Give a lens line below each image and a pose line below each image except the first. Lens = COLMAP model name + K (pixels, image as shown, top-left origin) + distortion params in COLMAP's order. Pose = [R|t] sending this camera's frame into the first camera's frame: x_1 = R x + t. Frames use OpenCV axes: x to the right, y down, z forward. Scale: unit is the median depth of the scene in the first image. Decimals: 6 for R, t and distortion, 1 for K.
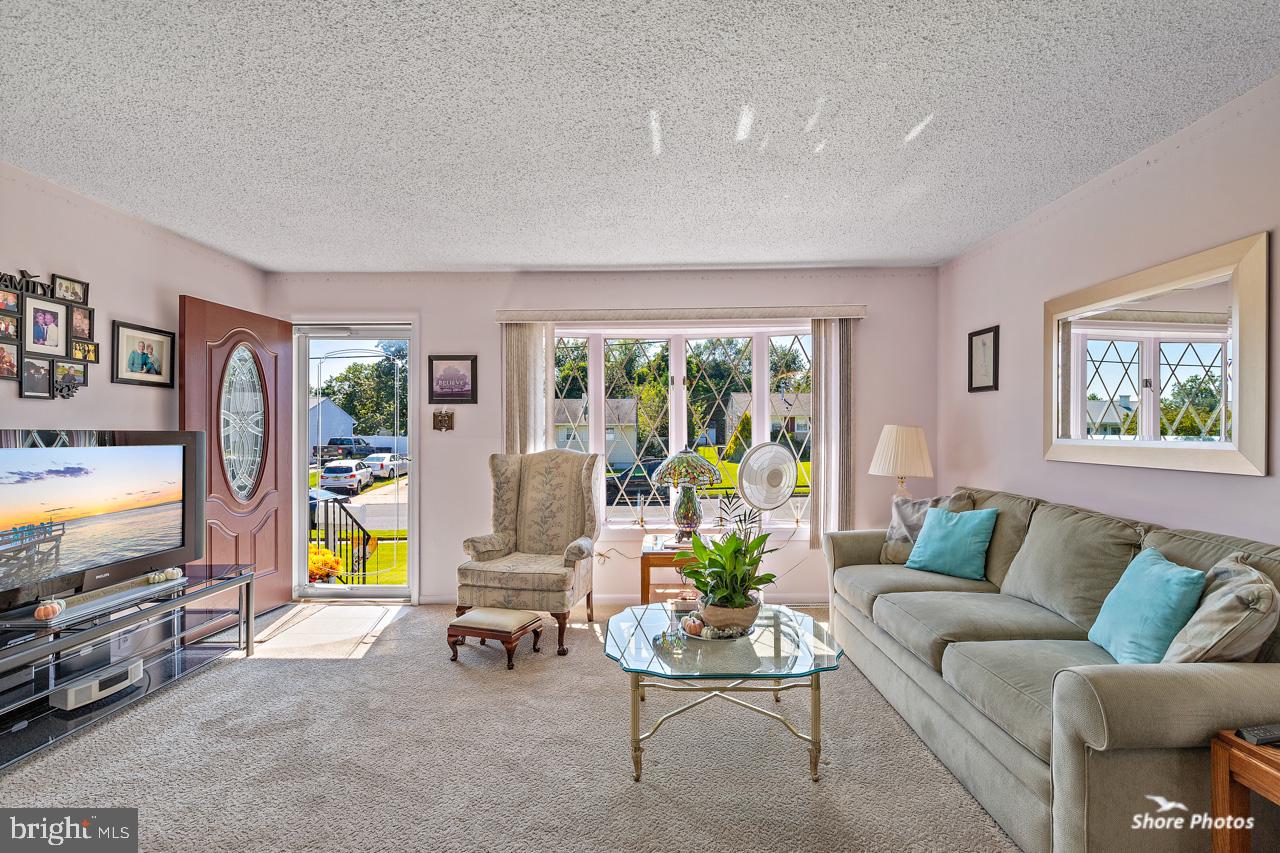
lens RADIAL K [[603.4, 0, 656.2], [0, 603.4, 431.4], [0, 0, 1]] dist [-0.002113, -0.000450]
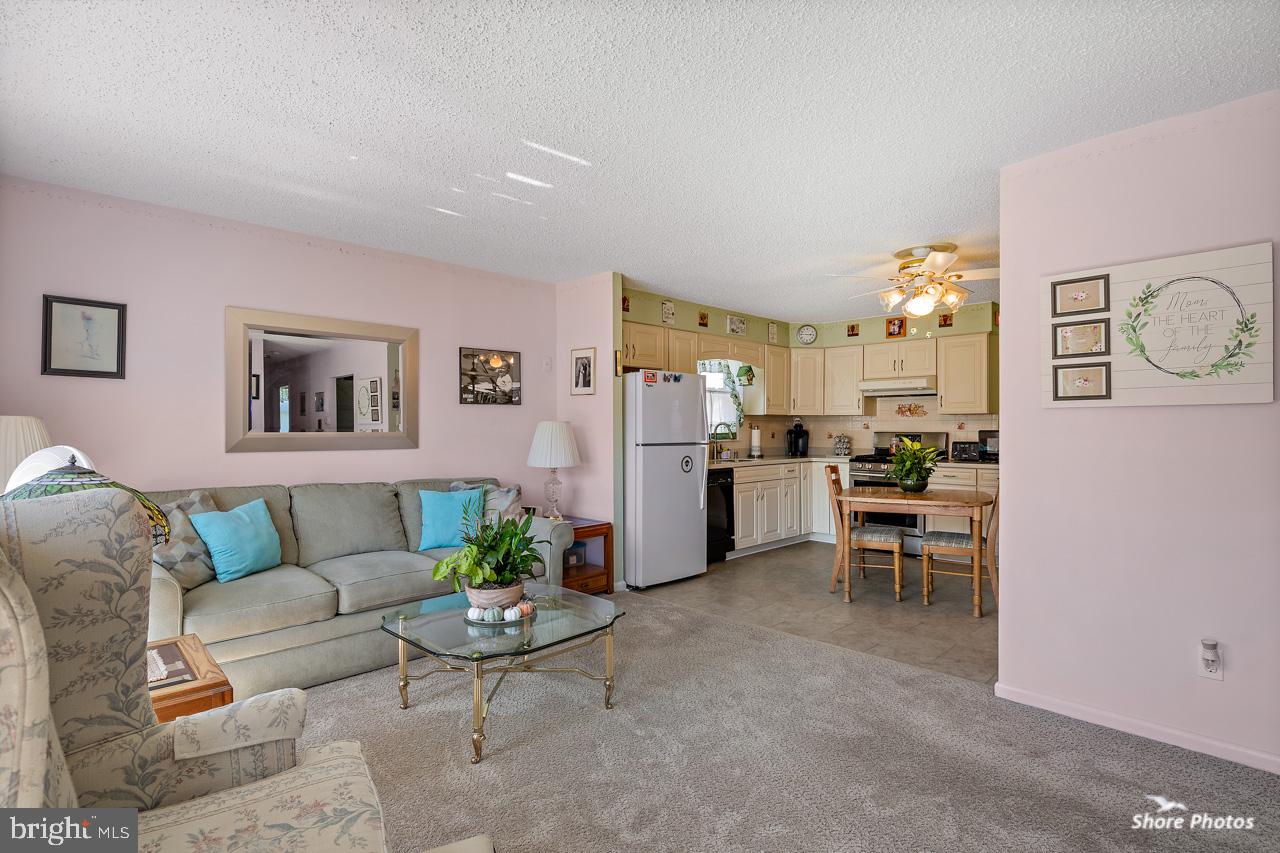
lens RADIAL K [[628.8, 0, 643.7], [0, 628.8, 427.5], [0, 0, 1]] dist [-0.001845, -0.000673]
pose [[-0.703417, 0.000755, 0.710777, -0.676477], [0.000674, 1.000000, -0.000395, 0.002790], [-0.710777, 0.000202, -0.703417, 1.252765]]
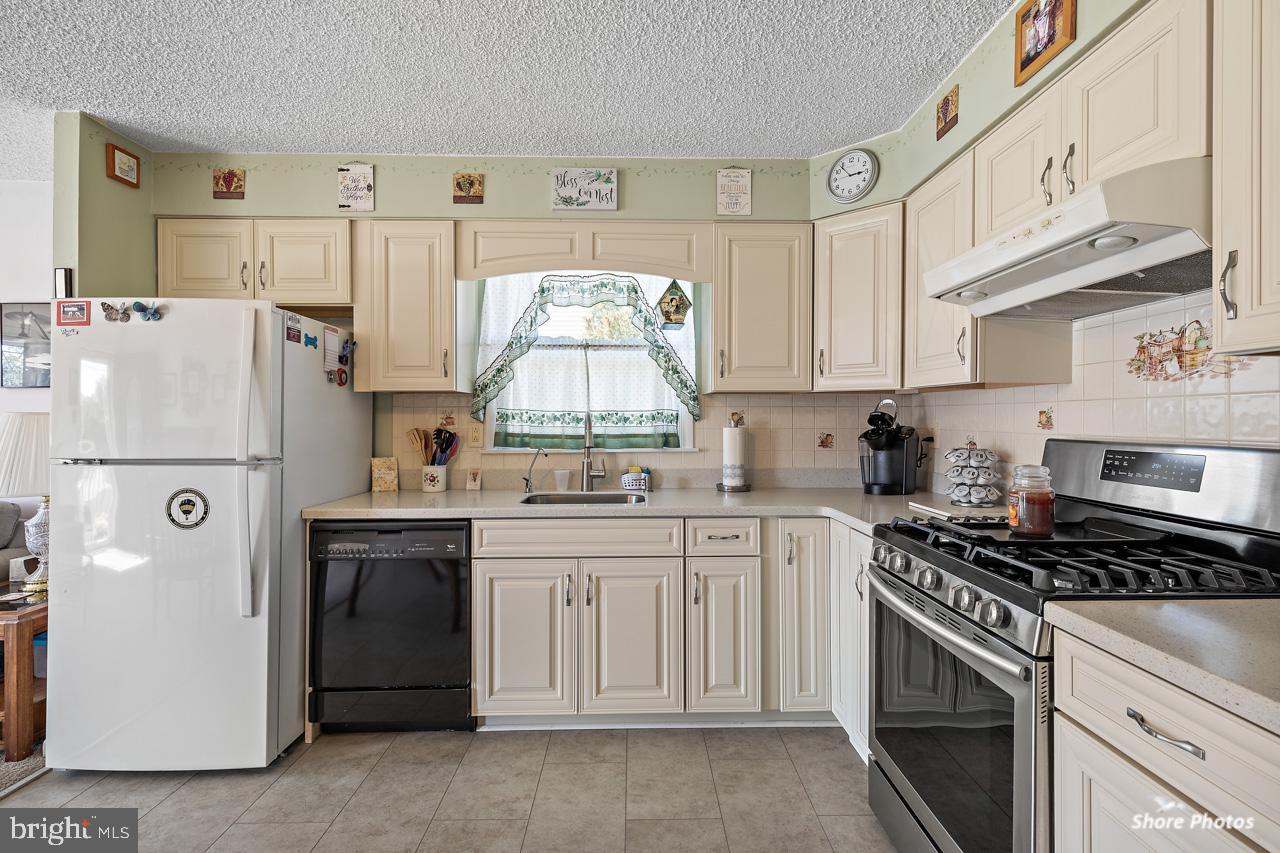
lens RADIAL K [[578.2, 0, 643.9], [0, 578.2, 420.4], [0, 0, 1]] dist [0.003751, -0.000910]
pose [[-0.019298, 0.000325, 0.999814, -0.268187], [0.001051, 0.999999, -0.000305, -0.000826], [-0.999813, 0.001045, -0.019298, -0.423748]]
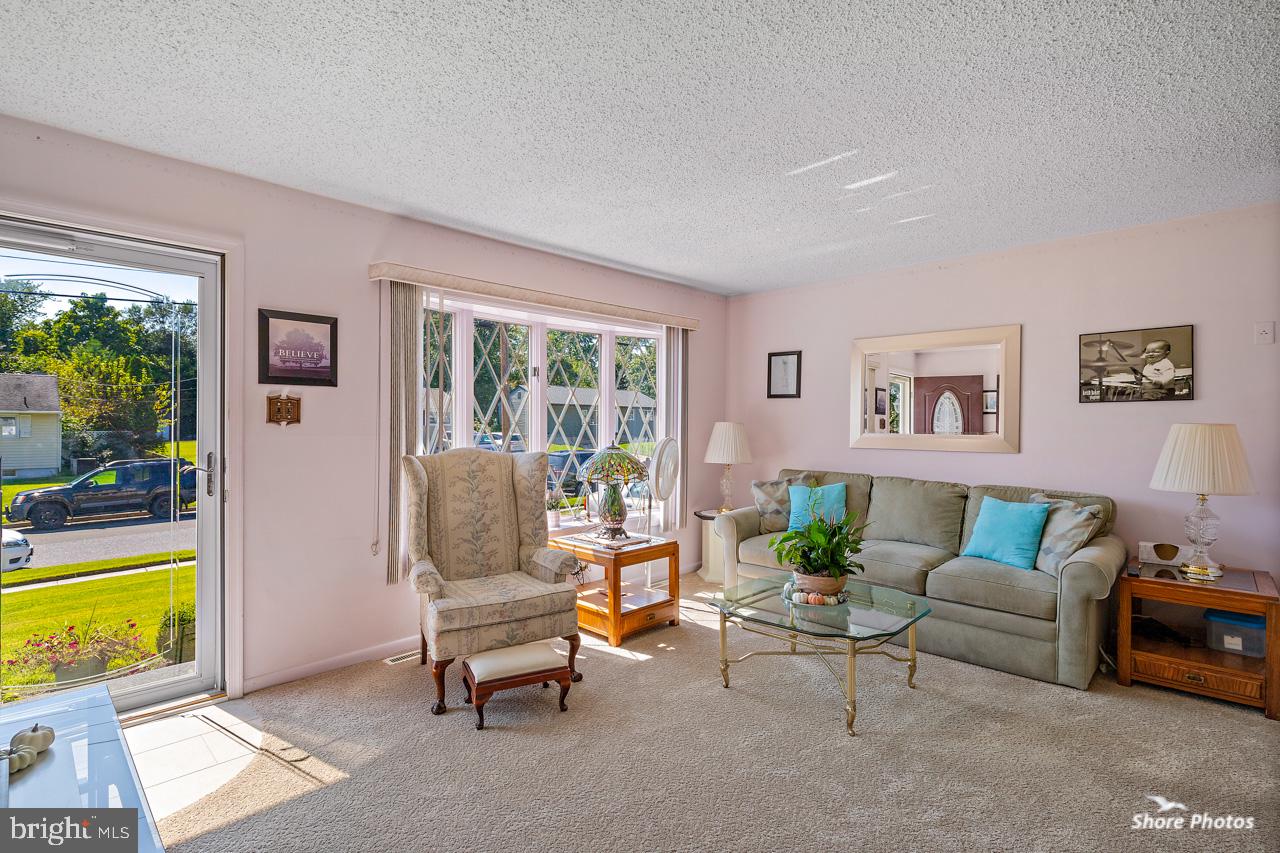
lens RADIAL K [[603.4, 0, 645.8], [0, 603.4, 433.3], [0, 0, 1]] dist [-0.002113, -0.000450]
pose [[0.694920, -0.004997, 0.719070, -0.758989], [-0.006507, 0.999891, 0.013237, -0.004125], [-0.719057, -0.013878, 0.694812, 0.335659]]
